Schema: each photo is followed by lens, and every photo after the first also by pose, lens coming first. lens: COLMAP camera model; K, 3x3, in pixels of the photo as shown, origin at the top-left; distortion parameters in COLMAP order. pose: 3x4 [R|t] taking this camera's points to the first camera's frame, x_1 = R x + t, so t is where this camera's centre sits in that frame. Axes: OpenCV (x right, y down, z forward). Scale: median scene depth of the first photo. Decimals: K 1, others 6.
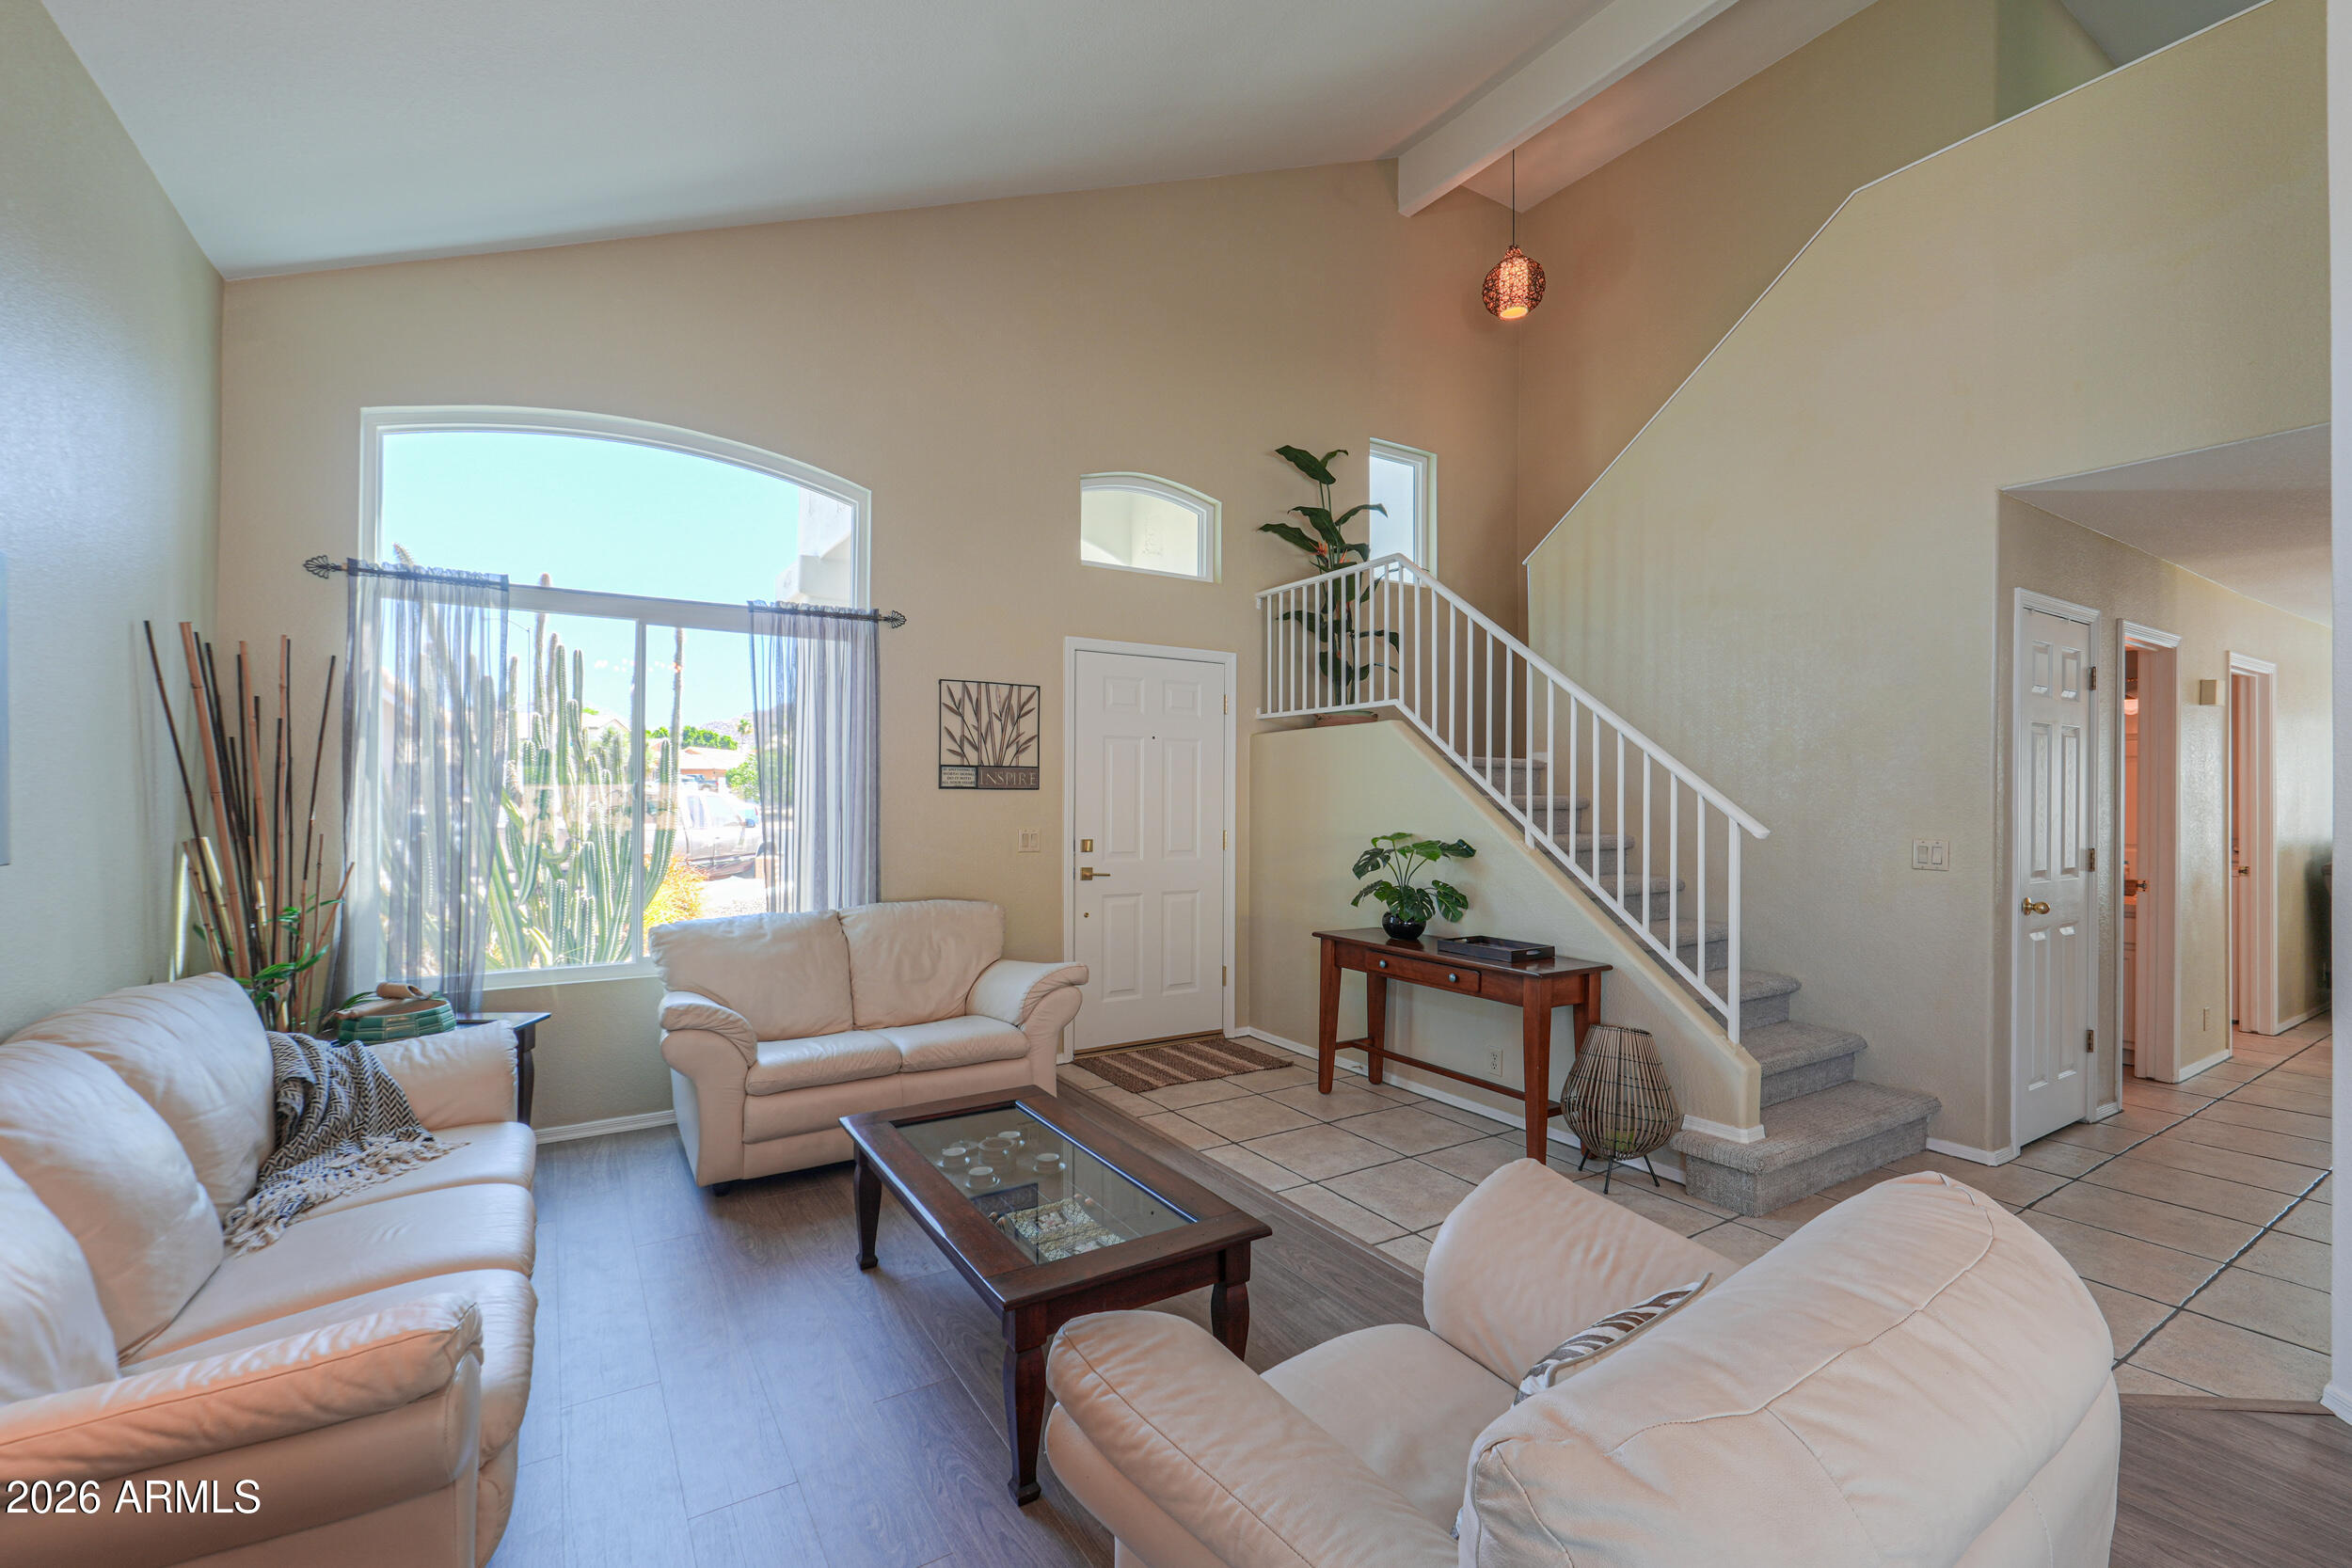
lens RADIAL K [[993.3, 0, 1162.6], [0, 993.3, 792.8], [0, 0, 1]] dist [-0.003532, -0.000394]
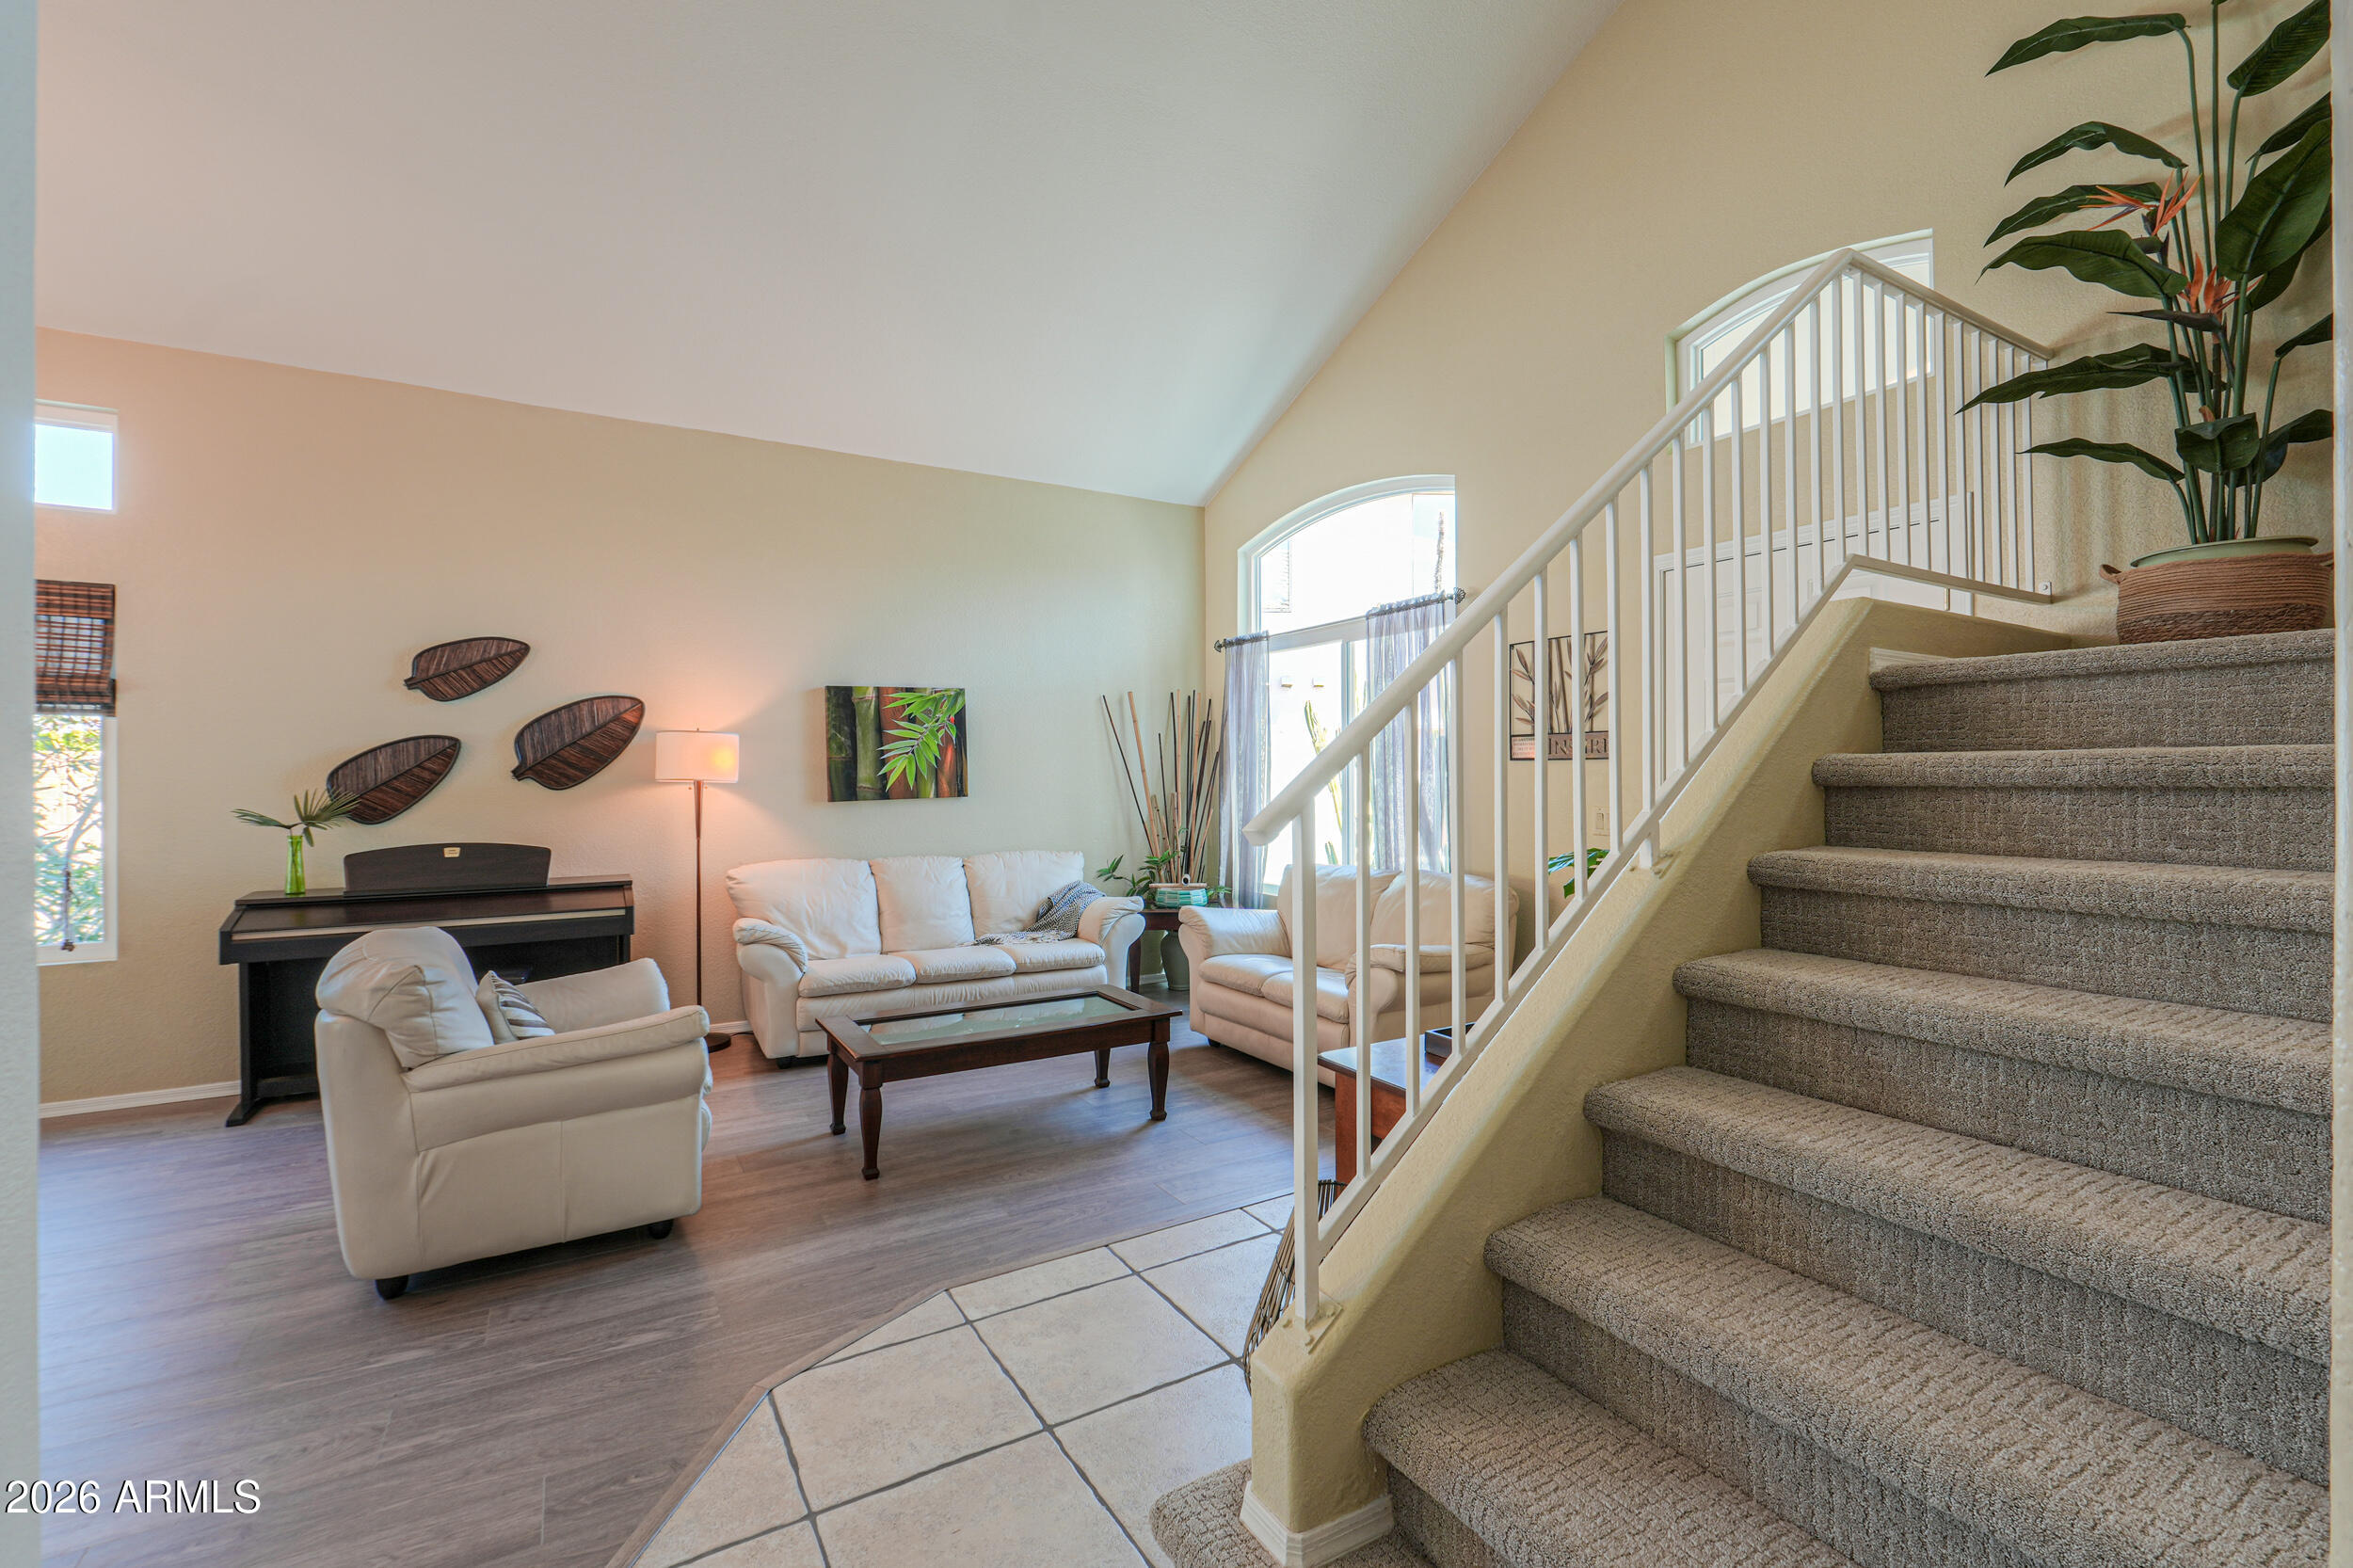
lens RADIAL K [[993.8, 0, 1140.1], [0, 993.8, 776.1], [0, 0, 1]] dist [-0.003532, -0.000394]
pose [[-0.034794, -0.004226, -0.999386, 0.791522], [0.006951, 0.999966, -0.004471, 0.013129], [0.999370, -0.007102, -0.034763, 0.737958]]
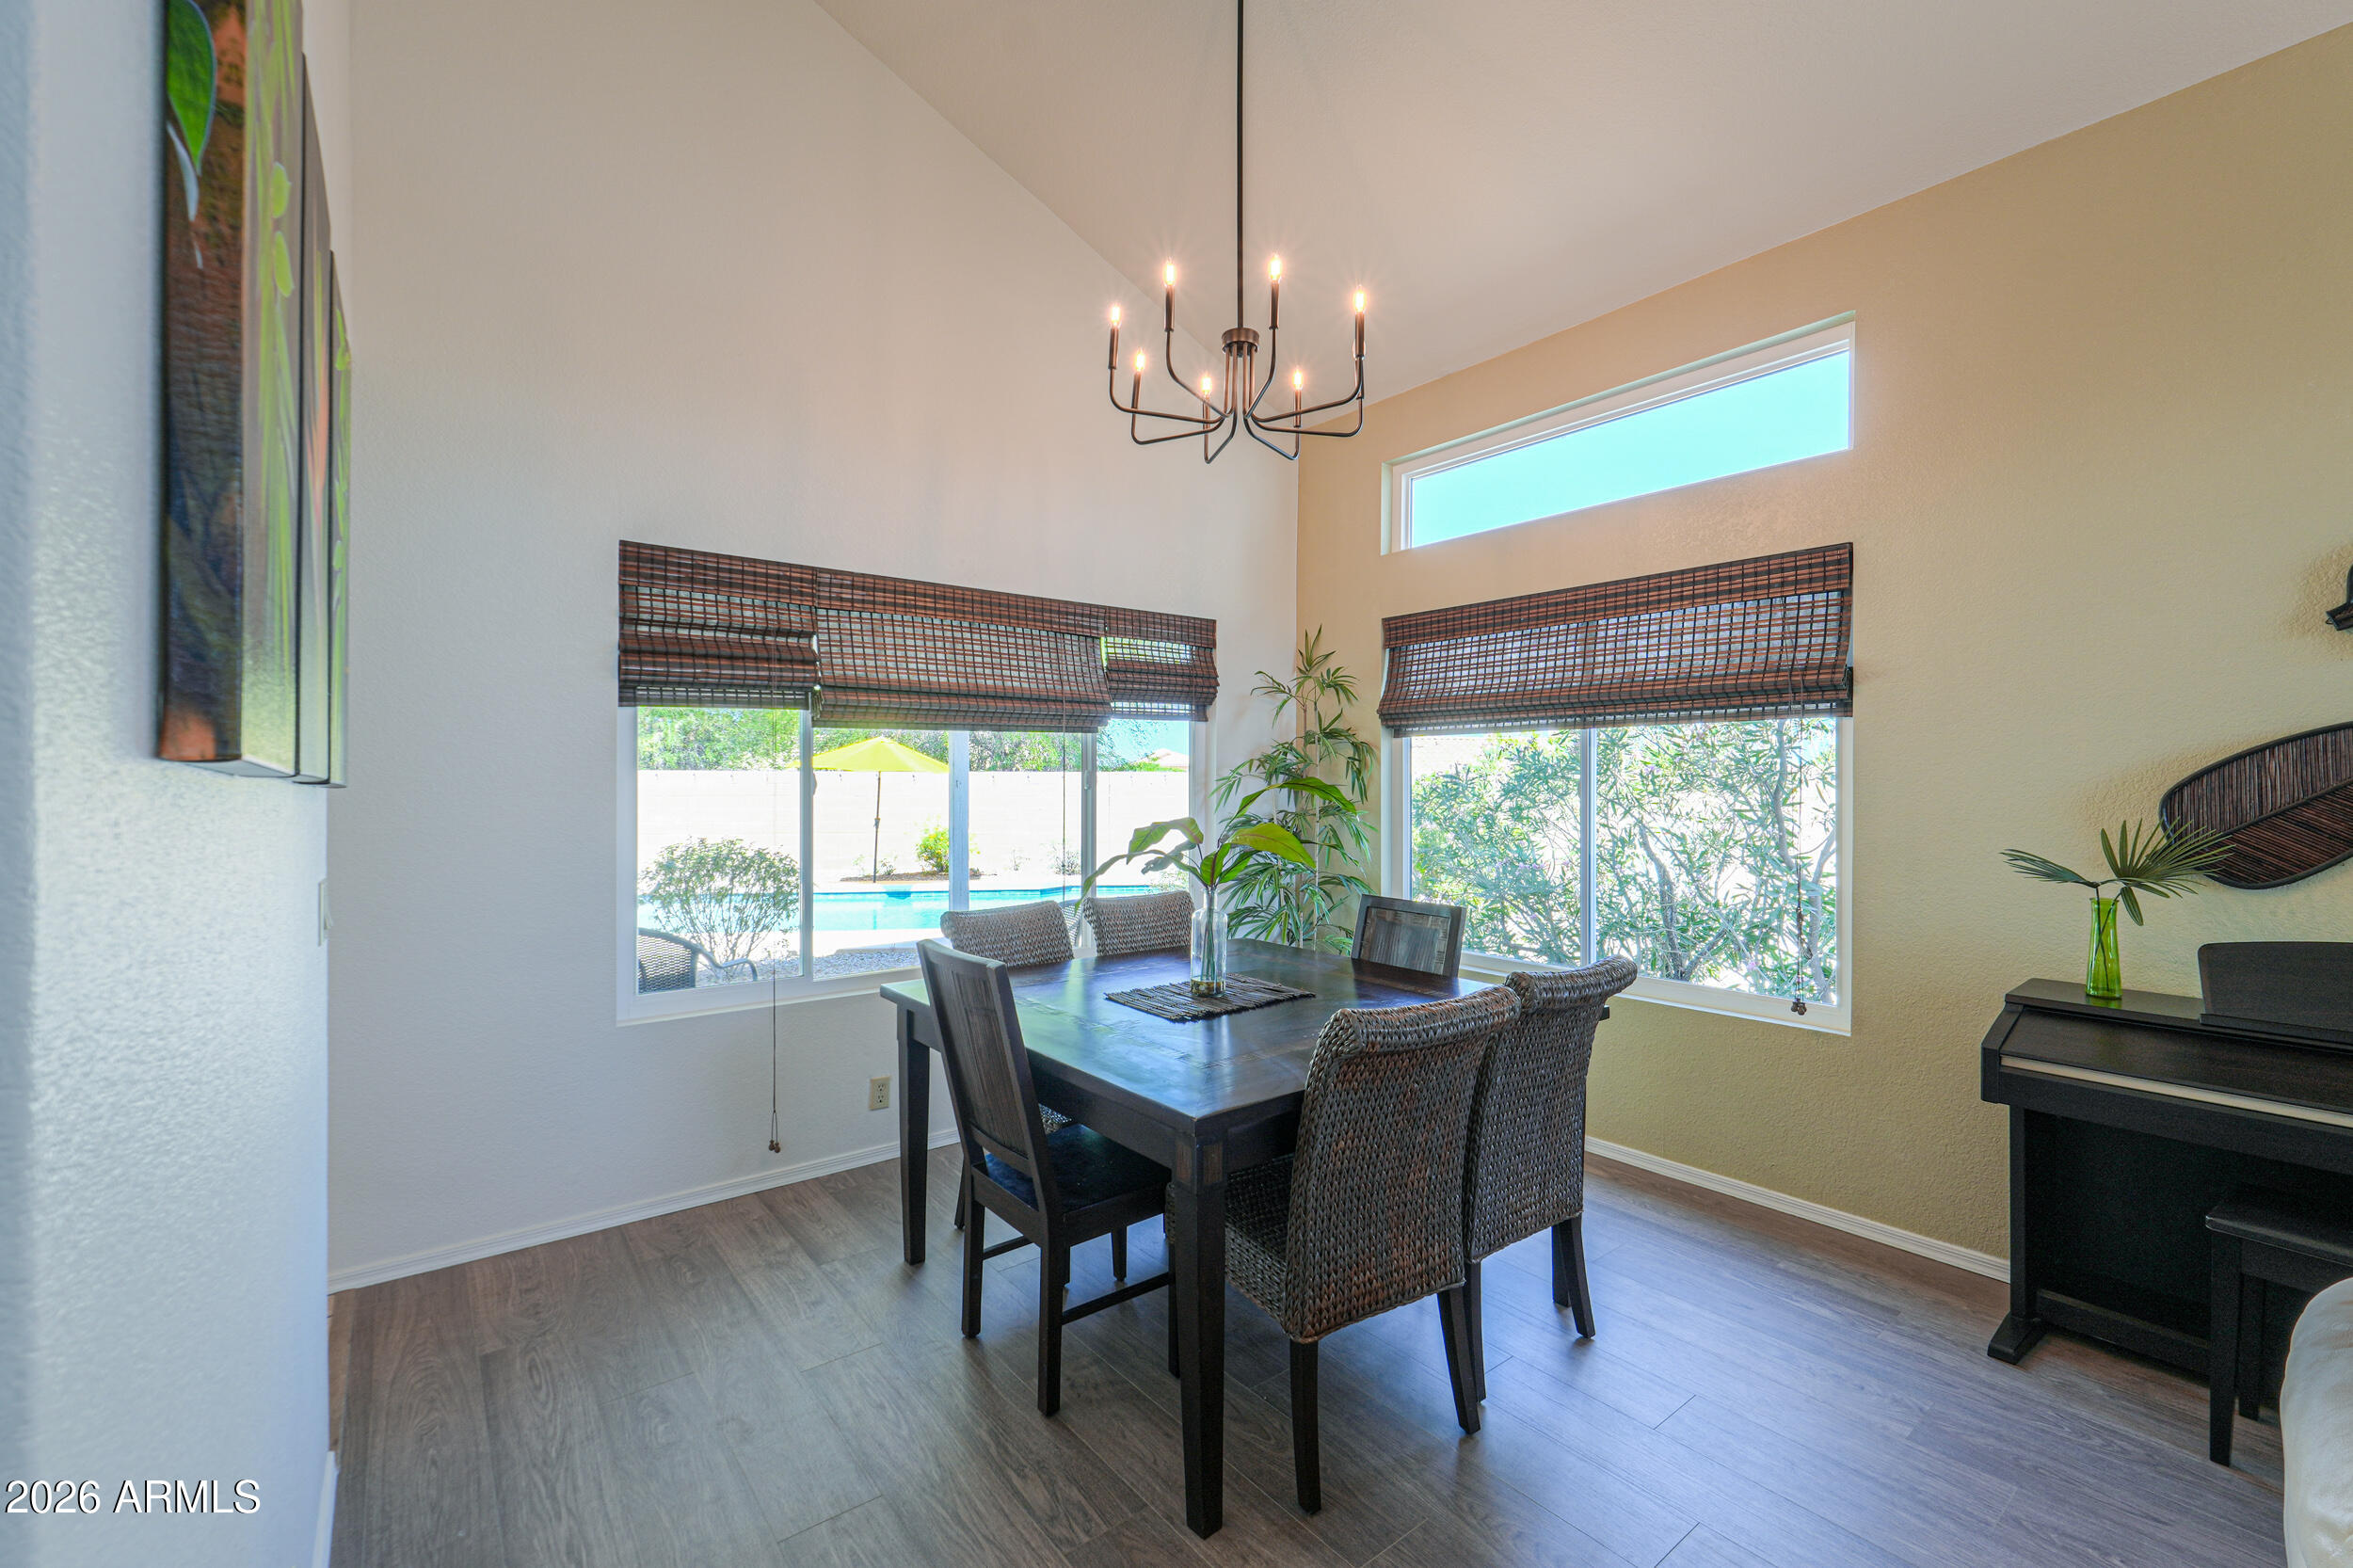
lens RADIAL K [[993.8, 0, 1164.0], [0, 993.8, 783.3], [0, 0, 1]] dist [-0.003532, -0.000394]
pose [[-0.994819, -0.006977, -0.101421, 0.448063], [-0.006730, 0.999974, -0.002773, -0.000445], [0.101438, -0.002076, -0.994840, 0.390289]]
